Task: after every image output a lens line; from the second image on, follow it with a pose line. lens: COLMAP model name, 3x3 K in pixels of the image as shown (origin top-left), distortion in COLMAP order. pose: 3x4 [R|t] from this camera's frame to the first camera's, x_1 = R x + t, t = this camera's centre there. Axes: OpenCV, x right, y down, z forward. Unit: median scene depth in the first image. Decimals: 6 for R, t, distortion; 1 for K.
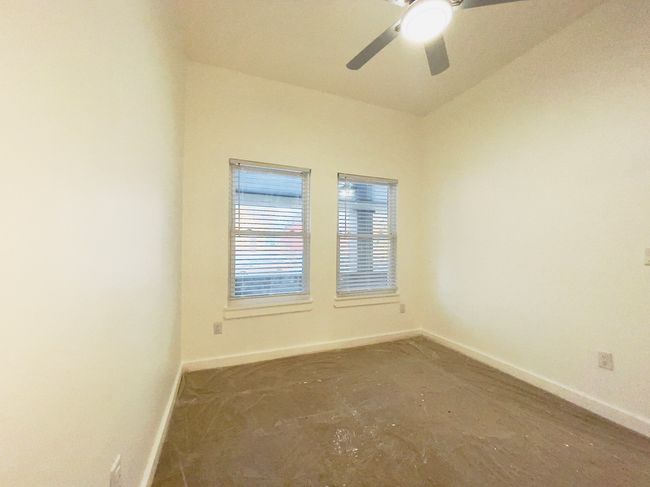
lens RADIAL K [[276.8, 0, 325.3], [0, 276.8, 258.4], [0, 0, 1]] dist [0.001442, 0.000104]
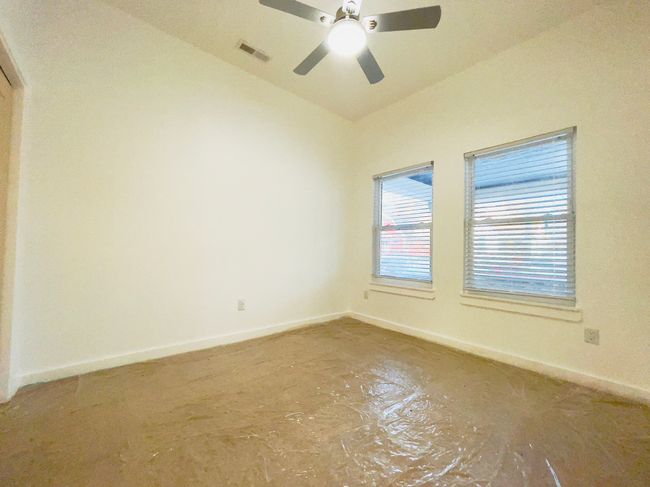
lens RADIAL K [[262.5, 0, 325.0], [0, 262.5, 243.5], [0, 0, 1]] dist [0.003654, 0.000421]
pose [[0.297994, -0.000739, -0.954567, 0.694888], [-0.014554, 0.999880, -0.005318, -0.006428], [0.954457, 0.015478, 0.297947, 0.304309]]
